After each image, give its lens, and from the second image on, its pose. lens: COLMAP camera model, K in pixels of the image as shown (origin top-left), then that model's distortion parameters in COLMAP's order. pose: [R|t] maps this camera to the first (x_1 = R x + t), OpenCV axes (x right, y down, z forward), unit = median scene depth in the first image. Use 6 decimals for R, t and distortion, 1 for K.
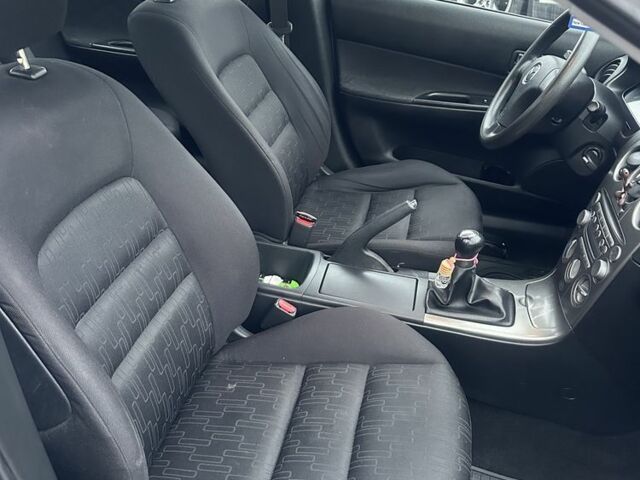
lens RADIAL K [[597.8, 0, 320.0], [0, 597.8, 240.0], [0, 0, 1]] dist [0.167909, -0.318890]
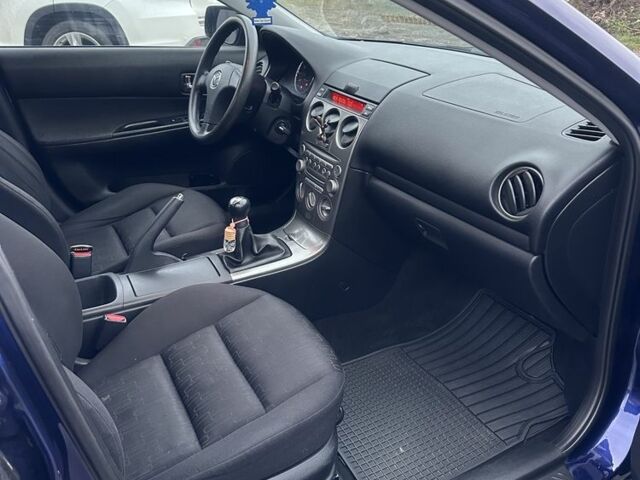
lens RADIAL K [[597.8, 0, 320.0], [0, 597.8, 240.0], [0, 0, 1]] dist [0.167909, -0.318890]
pose [[0.773204, -0.345291, 0.531911, -0.289525], [0.398932, 0.916853, 0.015274, 0.107566], [-0.492958, 0.200386, 0.846662, -0.120893]]
